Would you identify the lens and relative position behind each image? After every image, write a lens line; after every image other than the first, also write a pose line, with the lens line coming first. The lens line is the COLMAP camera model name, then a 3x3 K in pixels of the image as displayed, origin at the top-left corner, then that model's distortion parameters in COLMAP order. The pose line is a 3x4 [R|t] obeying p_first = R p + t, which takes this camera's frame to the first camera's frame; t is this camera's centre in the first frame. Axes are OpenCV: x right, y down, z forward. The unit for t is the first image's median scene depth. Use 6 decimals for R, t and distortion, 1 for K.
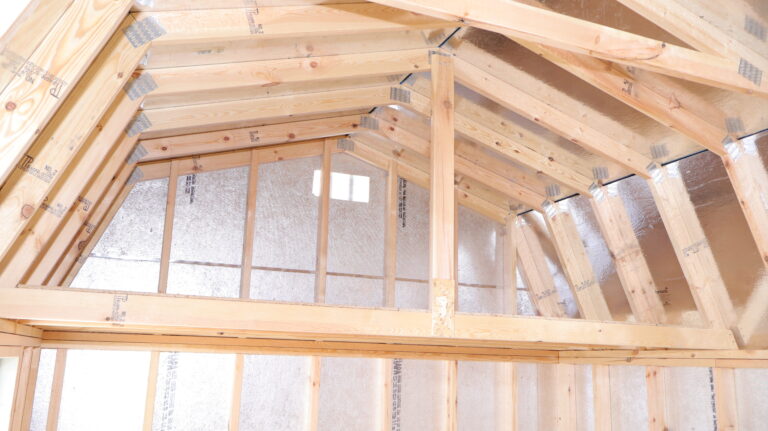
lens RADIAL K [[658.5, 0, 389.0], [0, 658.5, 213.2], [0, 0, 1]] dist [0.001467, 0.005169]
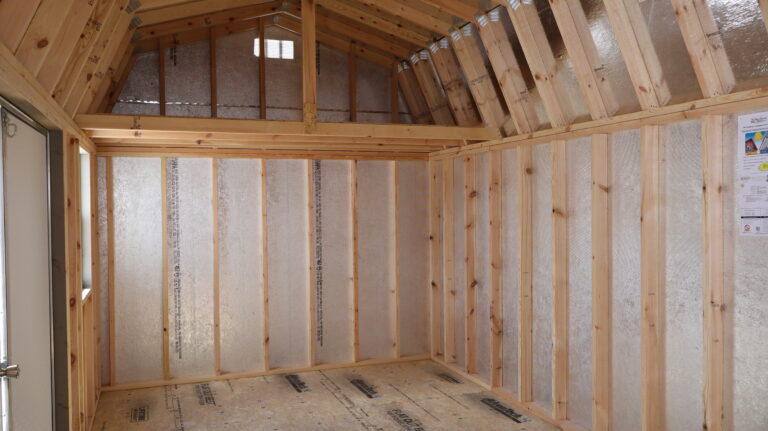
lens RADIAL K [[658.5, 0, 389.0], [0, 658.5, 213.2], [0, 0, 1]] dist [0.001467, 0.005169]
pose [[0.998610, -0.039178, -0.035246, 0.246803], [0.046238, 0.972250, 0.229330, -0.008971], [0.025284, -0.230641, 0.972710, -0.587942]]
